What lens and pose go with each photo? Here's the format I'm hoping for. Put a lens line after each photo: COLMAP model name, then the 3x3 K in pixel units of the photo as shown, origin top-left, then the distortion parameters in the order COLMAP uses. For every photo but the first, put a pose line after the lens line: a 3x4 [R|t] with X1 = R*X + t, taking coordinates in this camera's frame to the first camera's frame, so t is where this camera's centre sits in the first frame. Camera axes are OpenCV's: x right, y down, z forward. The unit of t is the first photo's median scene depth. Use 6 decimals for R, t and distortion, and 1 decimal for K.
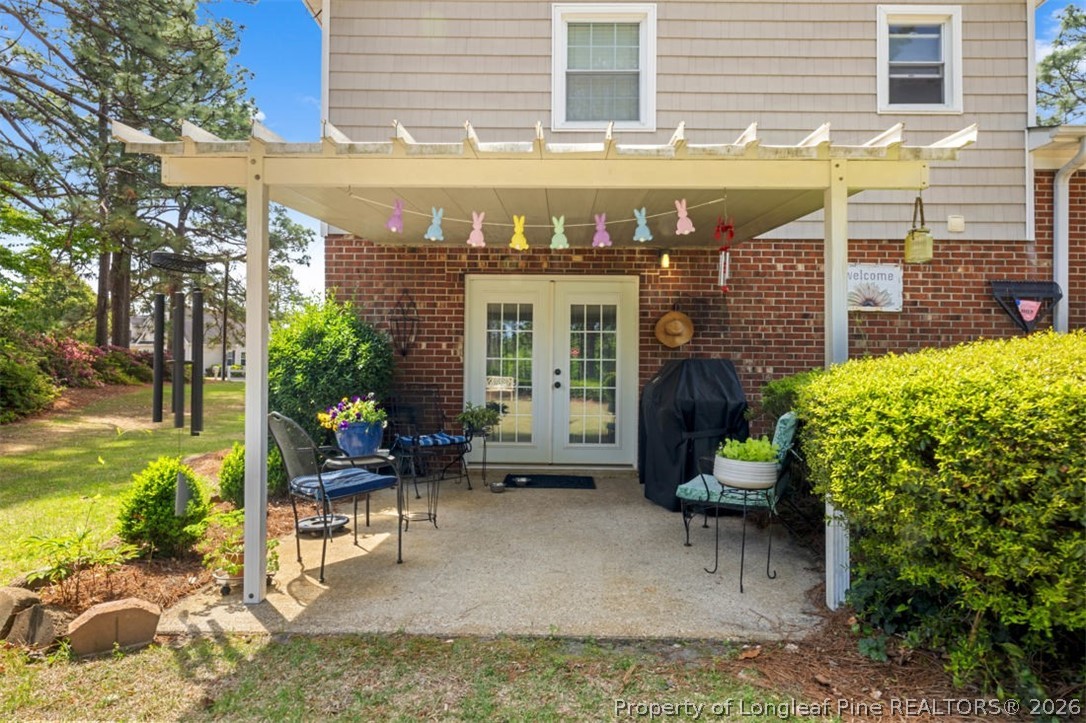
lens RADIAL K [[601.7, 0, 543.0], [0, 601.7, 361.5], [0, 0, 1]] dist [-0.001383, 0.000216]
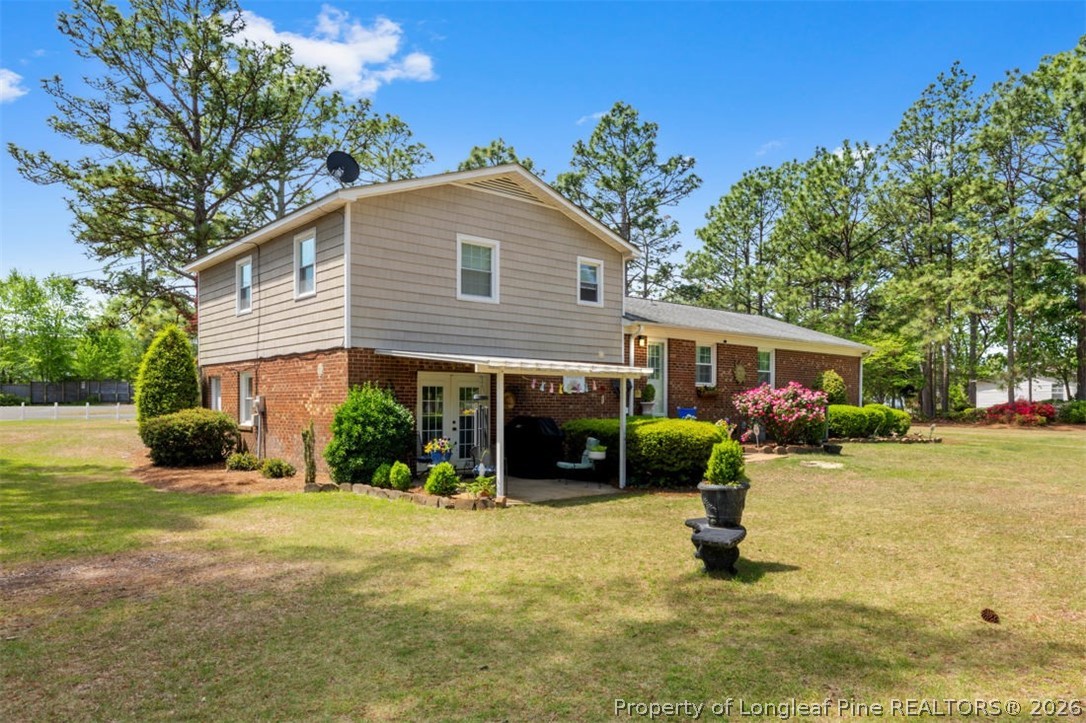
lens RADIAL K [[725.3, 0, 543.0], [0, 725.3, 361.5], [0, 0, 1]] dist [-0.000515, -0.000026]
pose [[0.754698, 0.031555, 0.655313, -1.306178], [-0.013385, 0.999375, -0.032708, -0.105897], [-0.655936, 0.015914, 0.754649, -0.957335]]
